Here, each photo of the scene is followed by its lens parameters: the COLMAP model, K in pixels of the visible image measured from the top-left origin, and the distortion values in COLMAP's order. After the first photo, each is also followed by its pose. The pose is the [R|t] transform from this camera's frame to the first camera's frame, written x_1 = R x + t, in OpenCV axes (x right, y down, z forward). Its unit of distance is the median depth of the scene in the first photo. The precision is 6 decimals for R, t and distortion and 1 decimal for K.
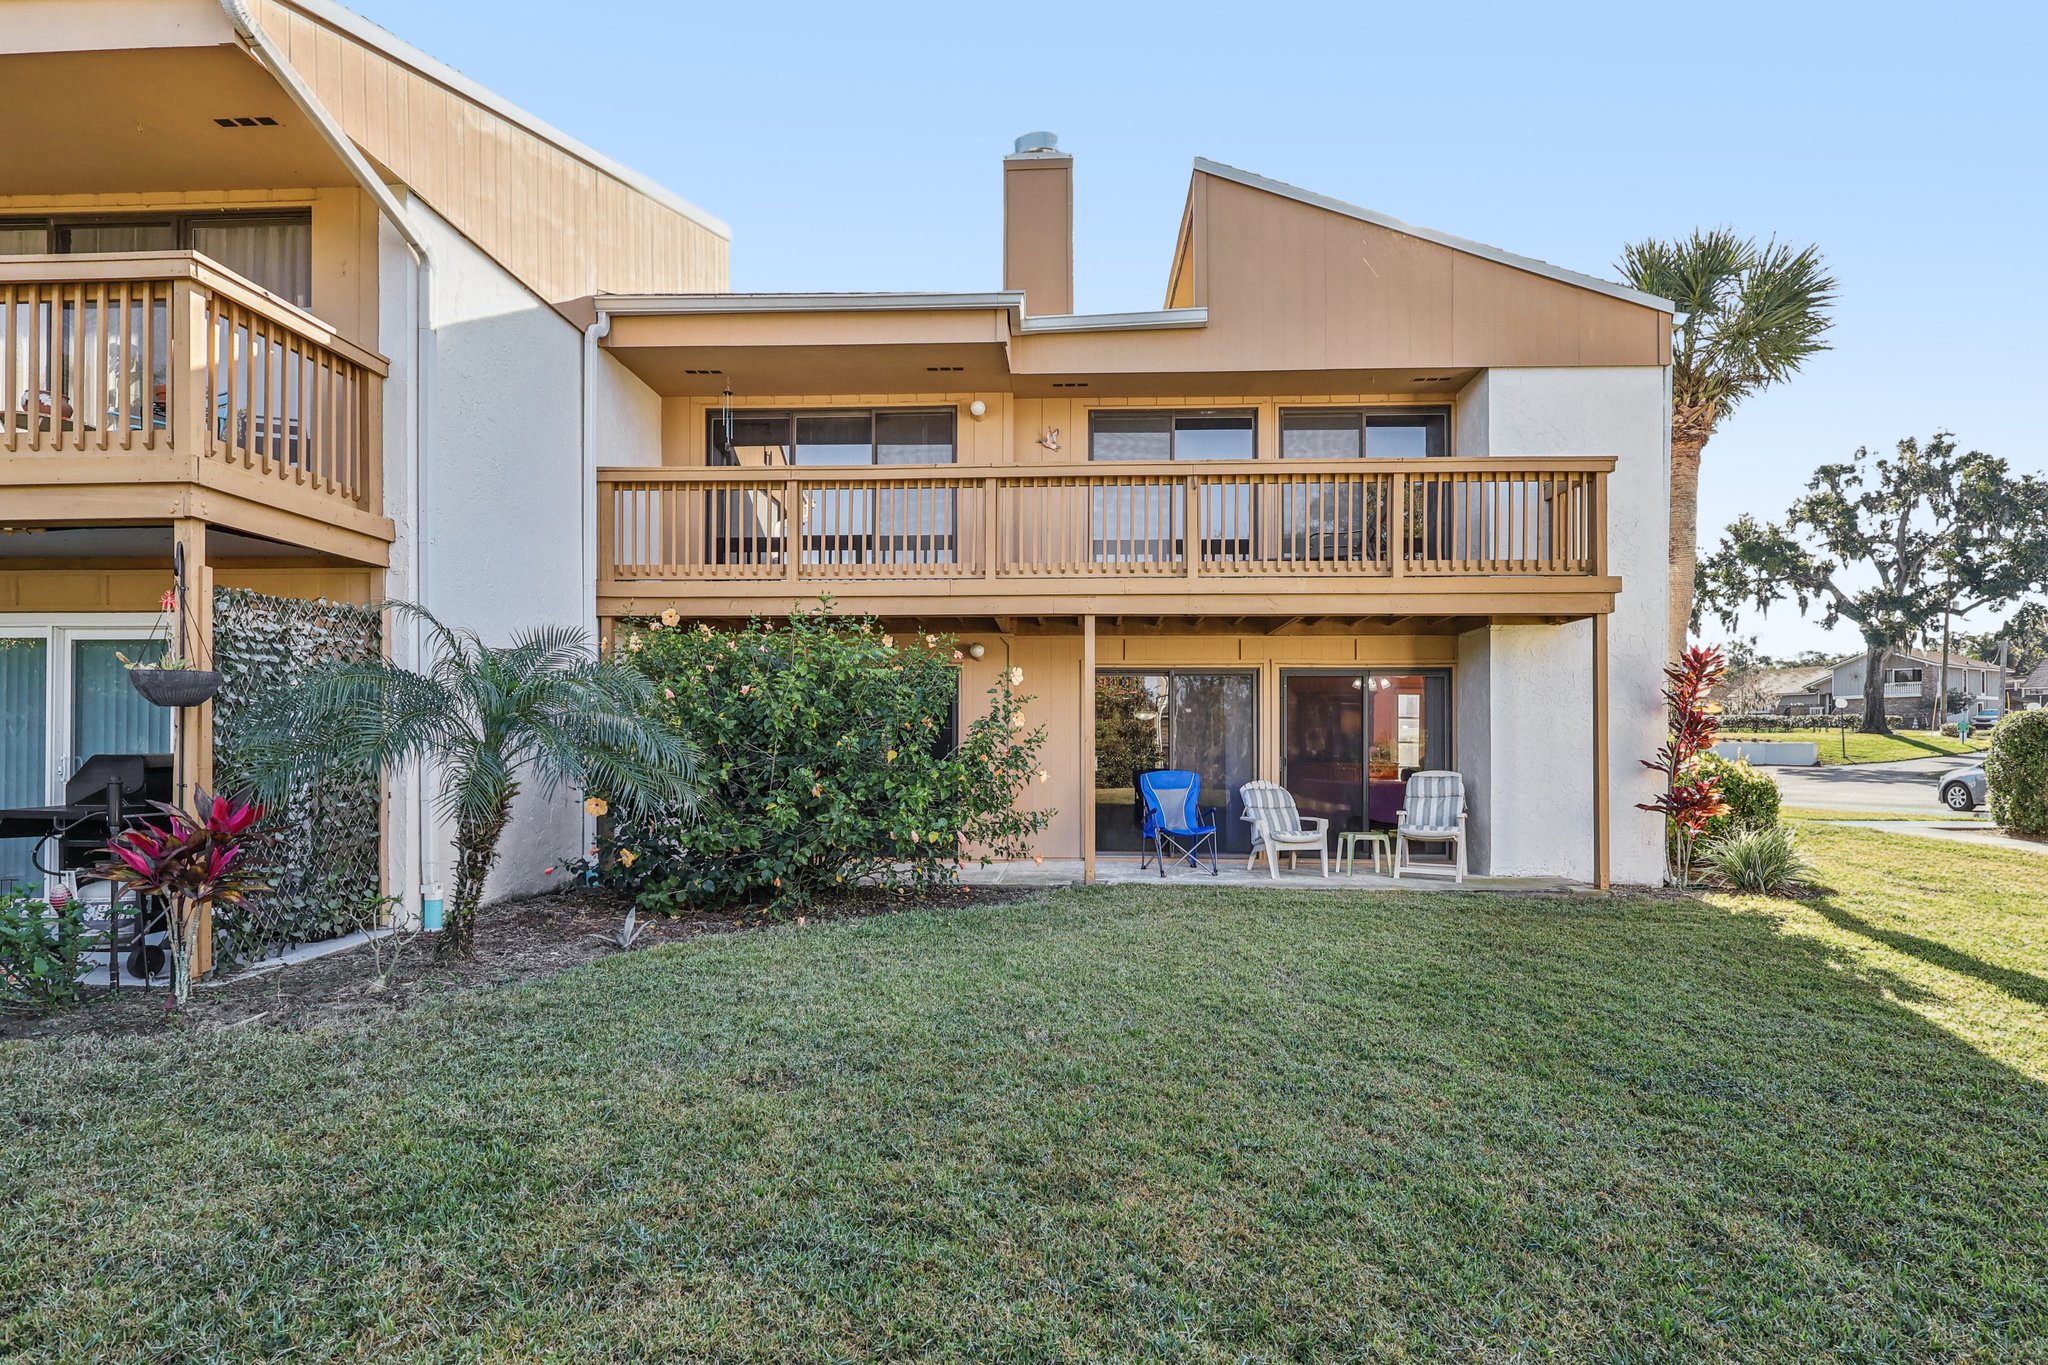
lens RADIAL K [[1010.2, 0, 1014.9], [0, 1010.2, 743.9], [0, 0, 1]] dist [-0.006959, 0.000803]
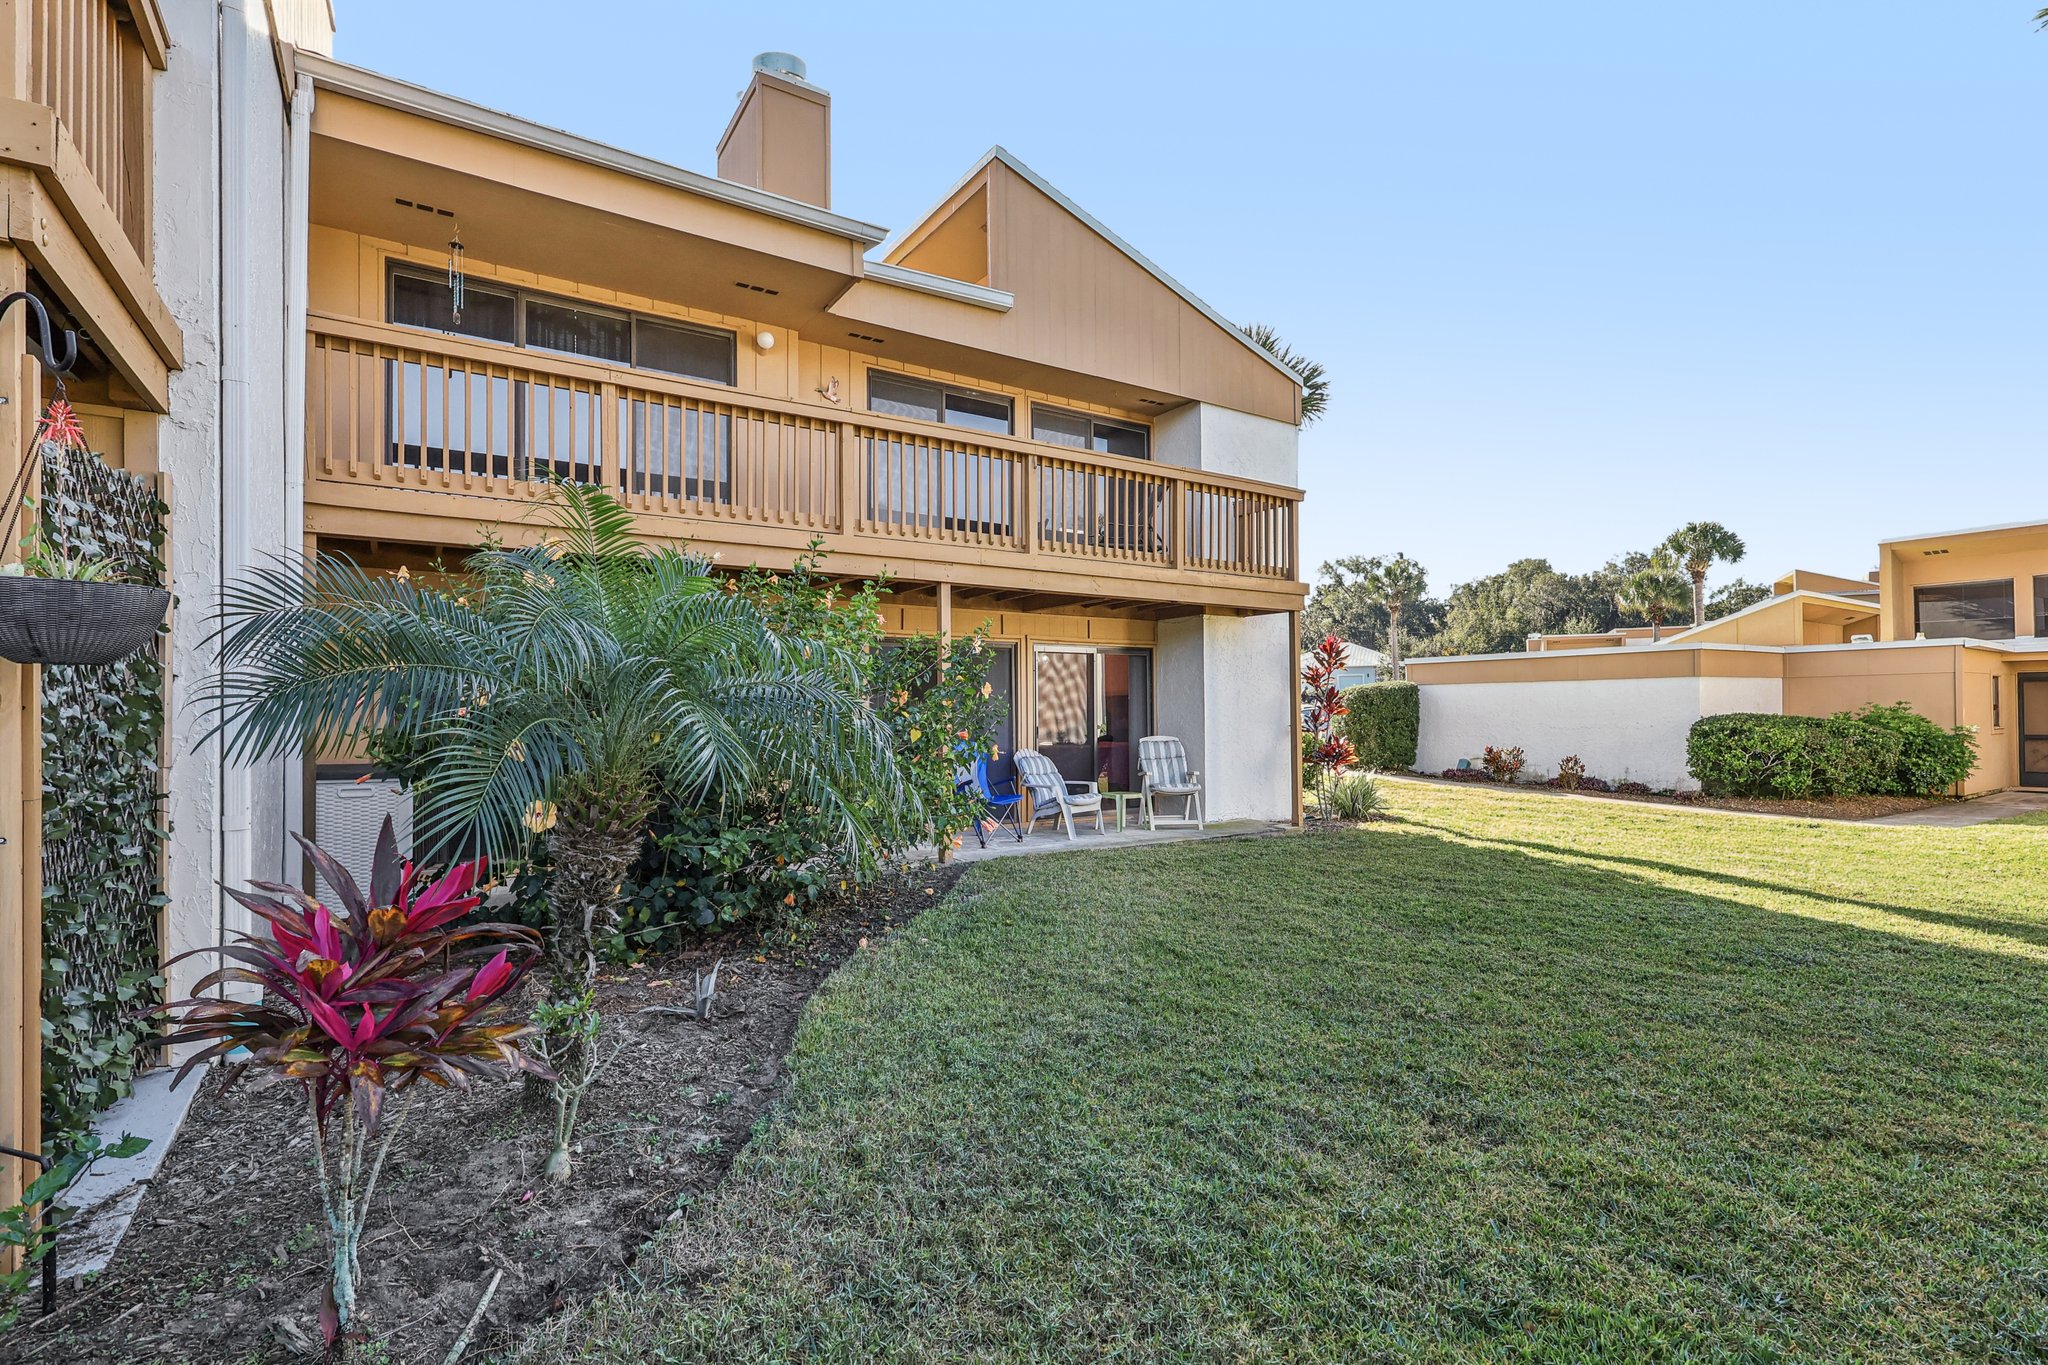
lens RADIAL K [[948.5, 0, 1004.5], [0, 948.5, 701.8], [0, 0, 1]] dist [-0.000465, -0.000352]
pose [[0.810595, -0.002820, 0.585600, -0.379040], [0.007337, 0.999959, -0.005341, -0.008665], [-0.585561, 0.008626, 0.810583, 0.215367]]
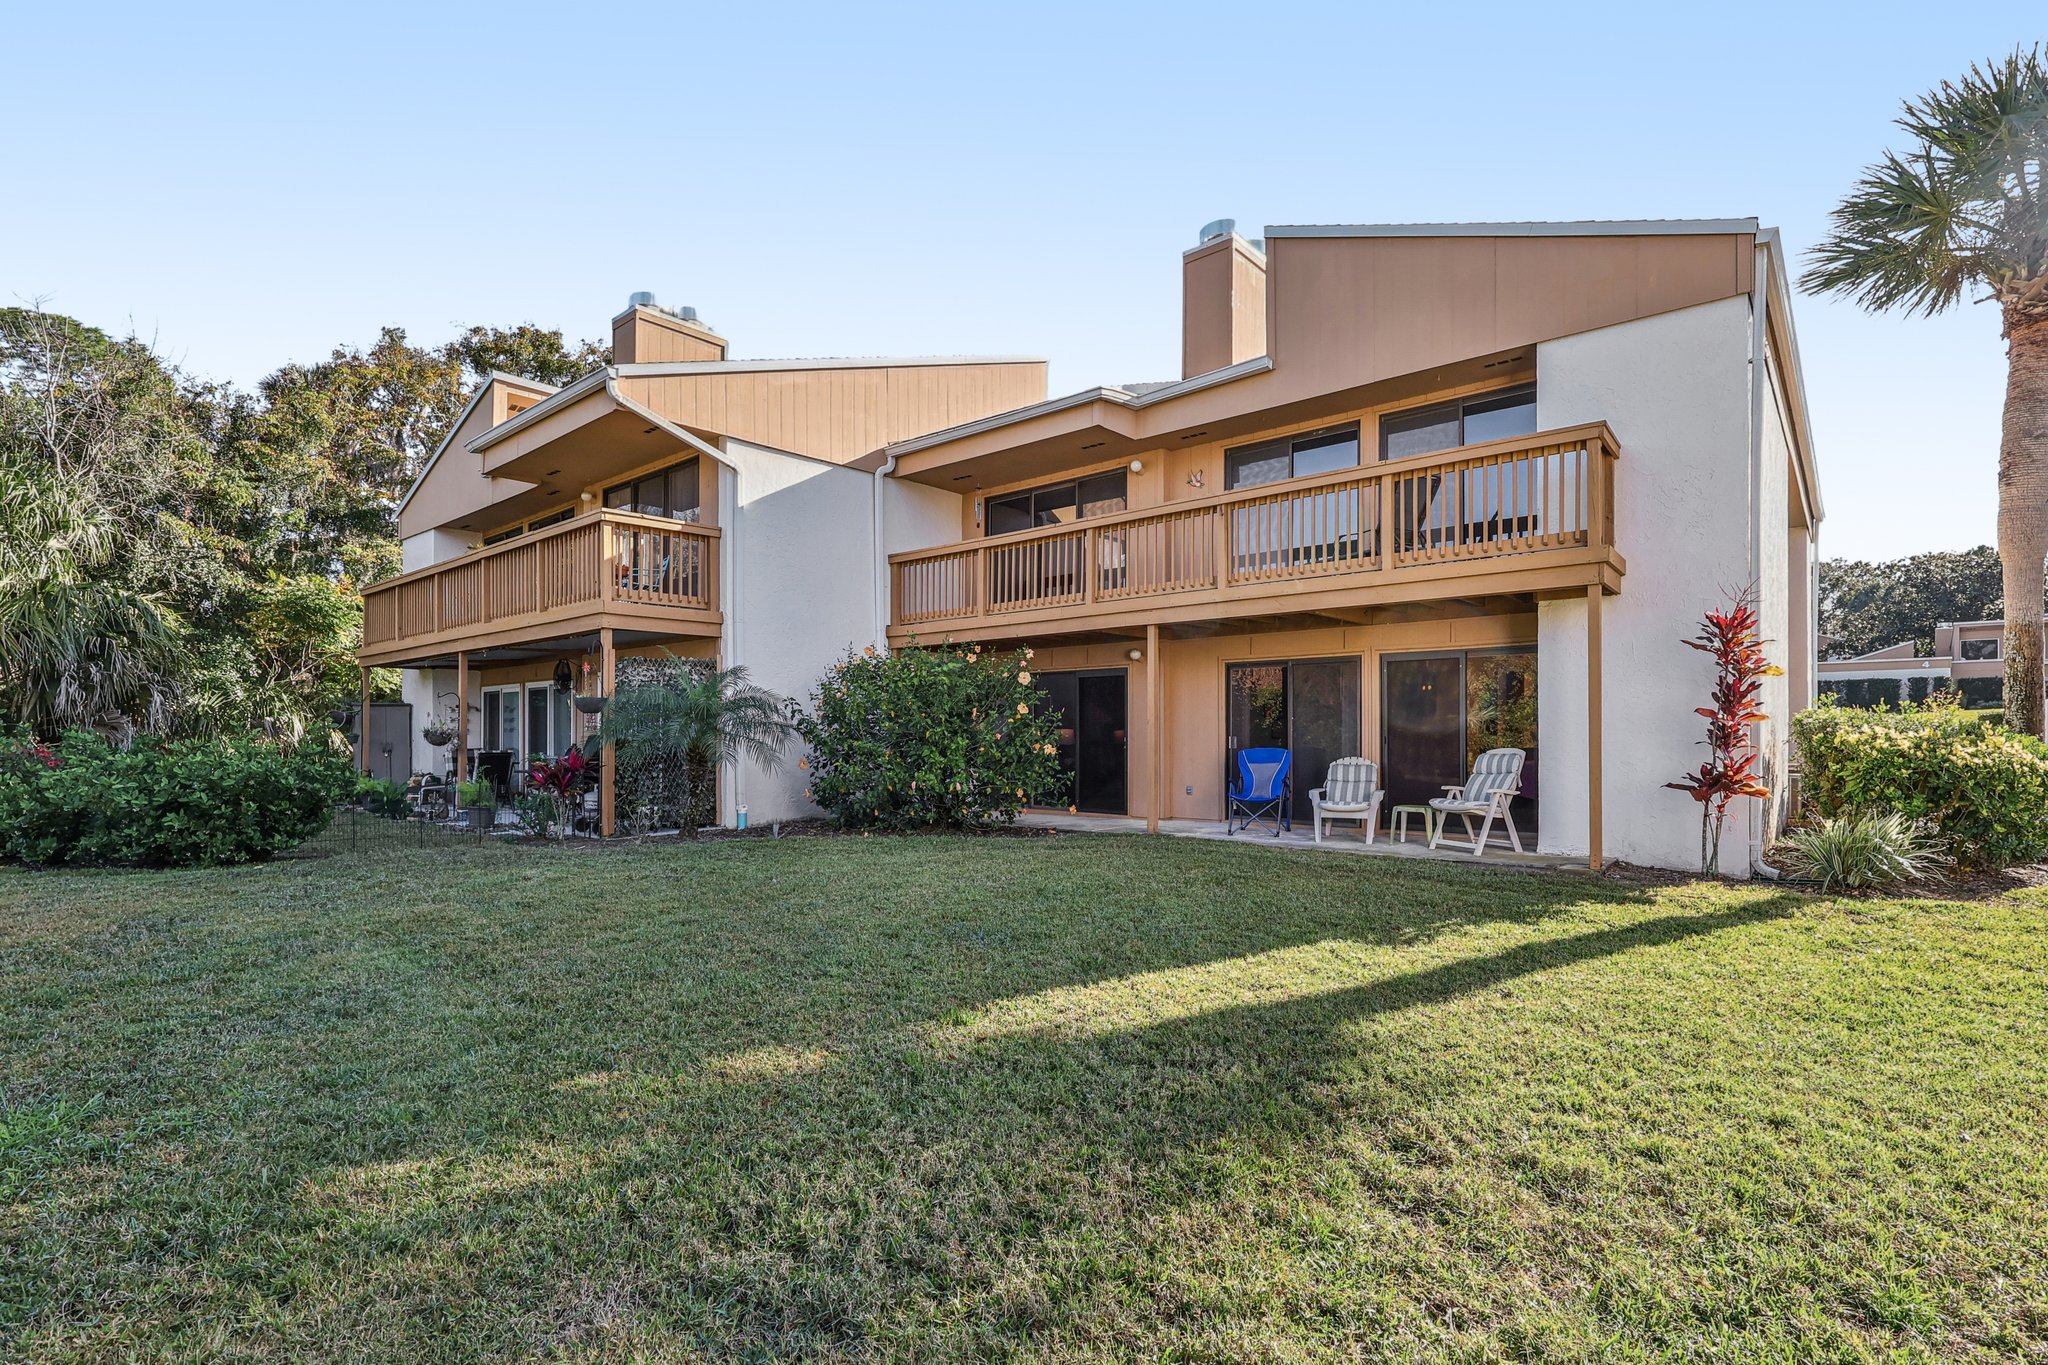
lens RADIAL K [[948.5, 0, 1030.2], [0, 948.5, 738.5], [0, 0, 1]] dist [-0.000465, -0.000352]
pose [[0.796080, -0.003883, -0.605179, 0.623818], [0.008774, 0.999948, 0.005125, 0.007655], [0.605128, -0.009390, 0.796073, -0.051661]]
